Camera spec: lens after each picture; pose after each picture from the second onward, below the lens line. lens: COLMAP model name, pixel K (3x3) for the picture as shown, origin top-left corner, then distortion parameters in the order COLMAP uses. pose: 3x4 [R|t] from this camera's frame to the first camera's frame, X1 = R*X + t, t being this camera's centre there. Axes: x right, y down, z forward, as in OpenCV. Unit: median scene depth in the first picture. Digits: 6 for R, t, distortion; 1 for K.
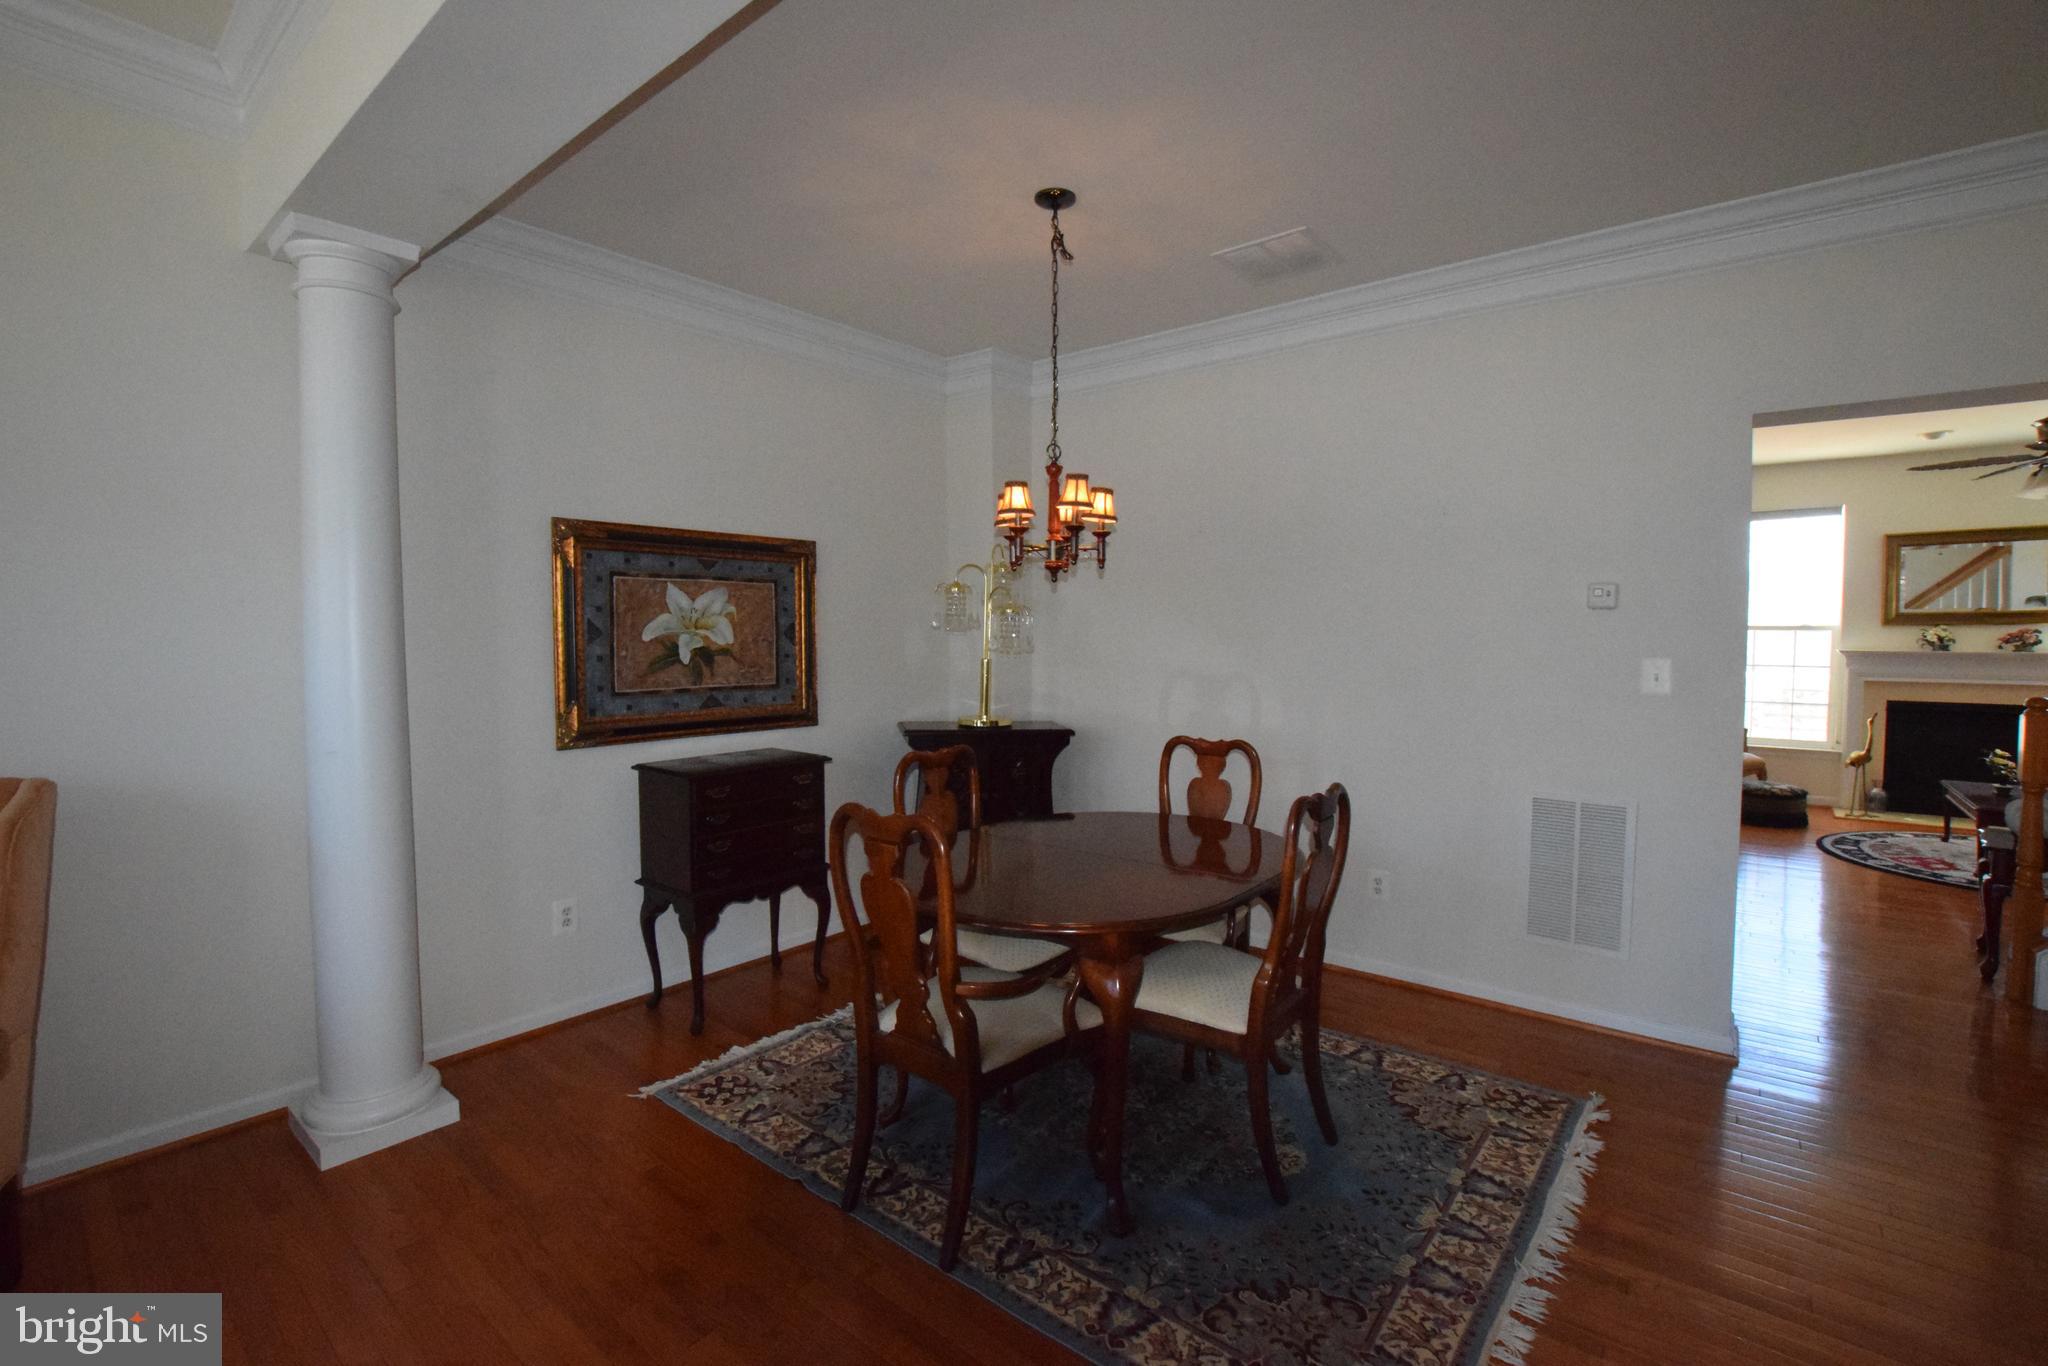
lens RADIAL K [[905.9, 0, 1020.2], [0, 905.9, 674.6], [0, 0, 1]] dist [-0.025033, 0.002027]
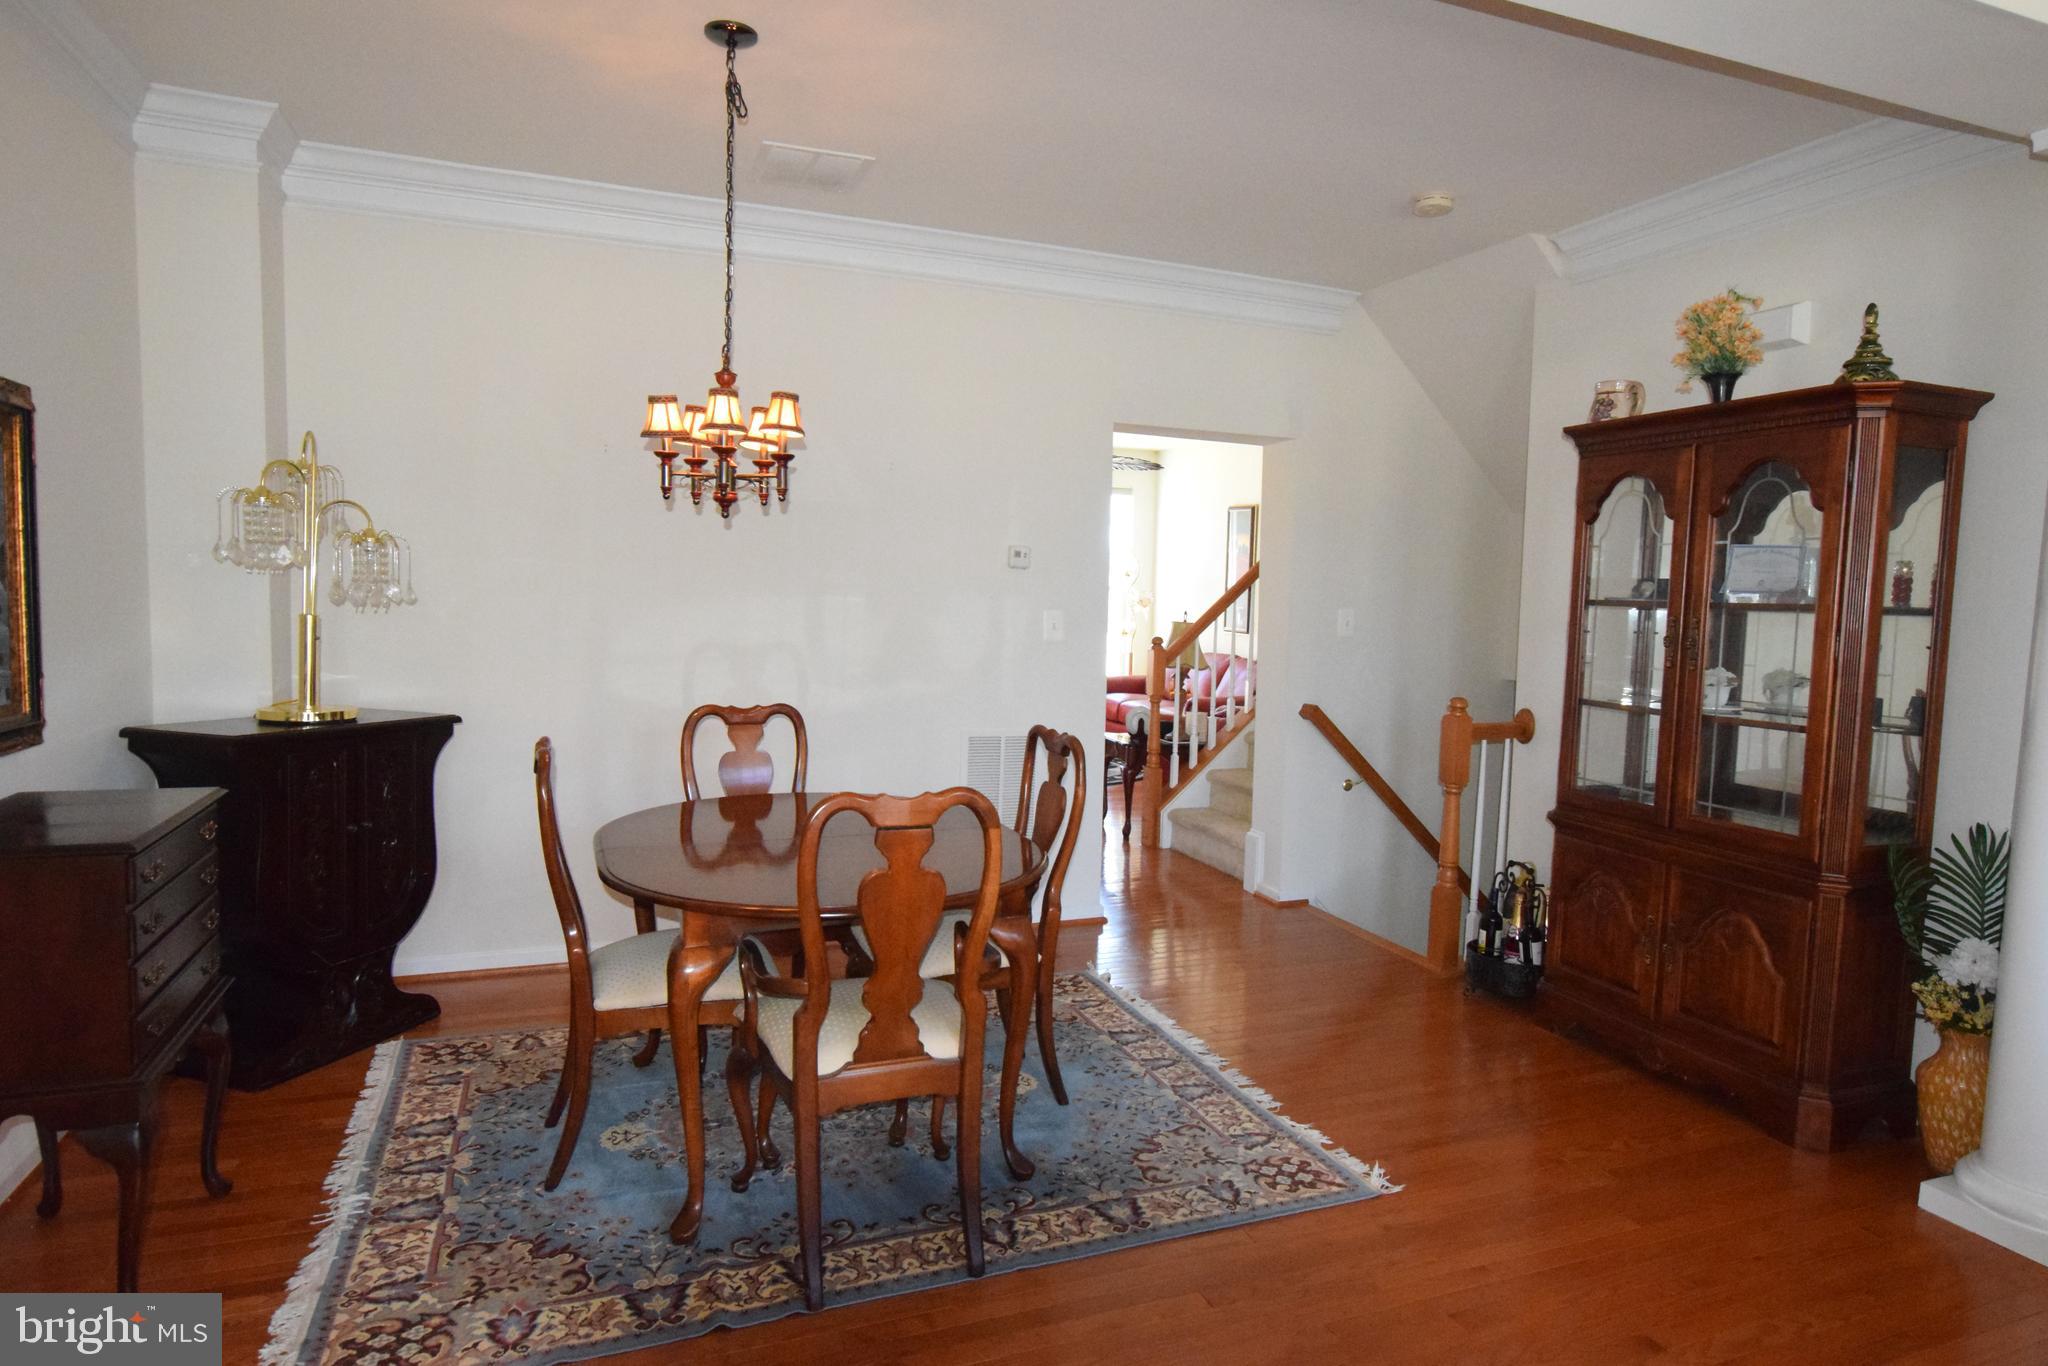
lens RADIAL K [[1196.8, 0, 1017.1], [0, 1196.8, 682.1], [0, 0, 1]] dist [0.002215, 0.001016]
pose [[0.493106, -0.055021, 0.868228, -0.807370], [0.017820, 0.998427, 0.053151, -0.009057], [-0.869787, -0.010737, 0.493311, 0.263628]]
